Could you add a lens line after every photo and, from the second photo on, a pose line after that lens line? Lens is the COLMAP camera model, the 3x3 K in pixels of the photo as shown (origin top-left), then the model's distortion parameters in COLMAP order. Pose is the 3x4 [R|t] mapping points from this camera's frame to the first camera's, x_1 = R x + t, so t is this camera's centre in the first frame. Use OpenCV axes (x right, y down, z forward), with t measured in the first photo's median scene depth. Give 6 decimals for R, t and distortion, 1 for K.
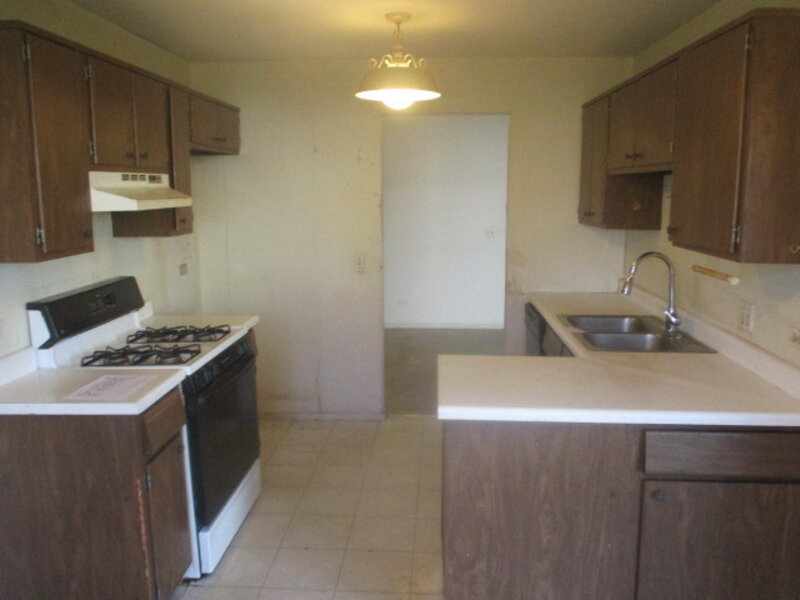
lens RADIAL K [[680.7, 0, 399.6], [0, 680.7, 299.6], [0, 0, 1]] dist [-0.020908, 0.000691]
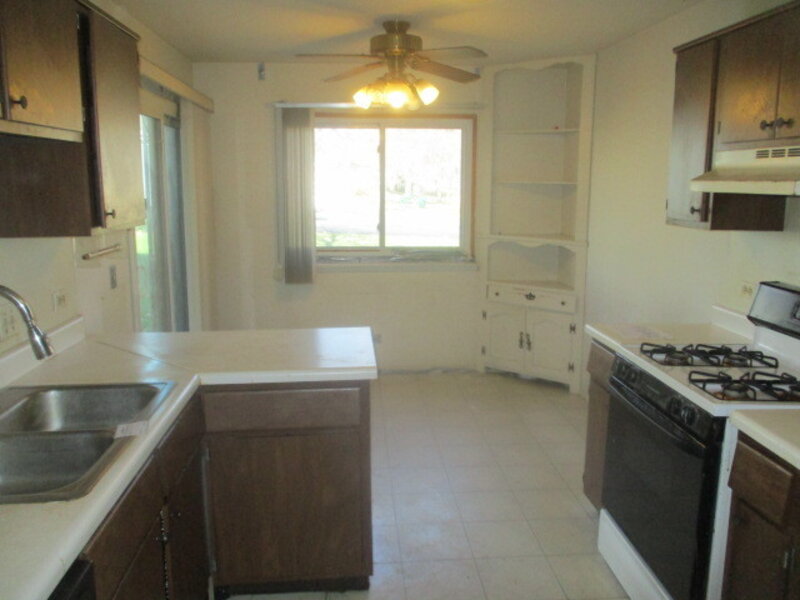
lens RADIAL K [[680.7, 0, 402.5], [0, 680.7, 301.8], [0, 0, 1]] dist [-0.020908, 0.000691]
pose [[-0.989801, 0.026879, -0.139895, 0.139503], [-0.021477, 0.942656, 0.333073, -0.270252], [0.140826, 0.332681, -0.932465, 1.728239]]
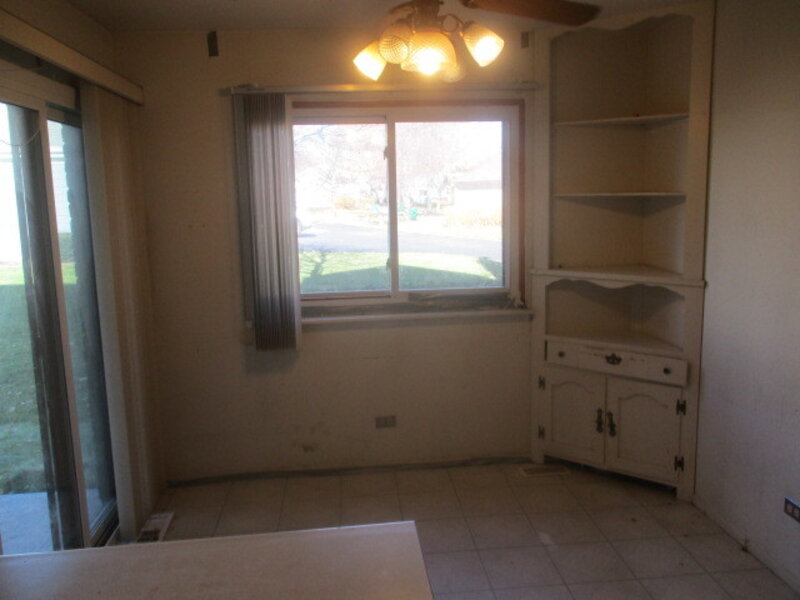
lens RADIAL K [[680.7, 0, 398.2], [0, 680.7, 298.3], [0, 0, 1]] dist [-0.020908, 0.000691]
pose [[-0.987584, 0.053362, -0.147751, 0.128194], [0.004562, 0.949884, 0.312569, -0.228429], [0.157025, 0.308014, -0.938334, 1.447143]]
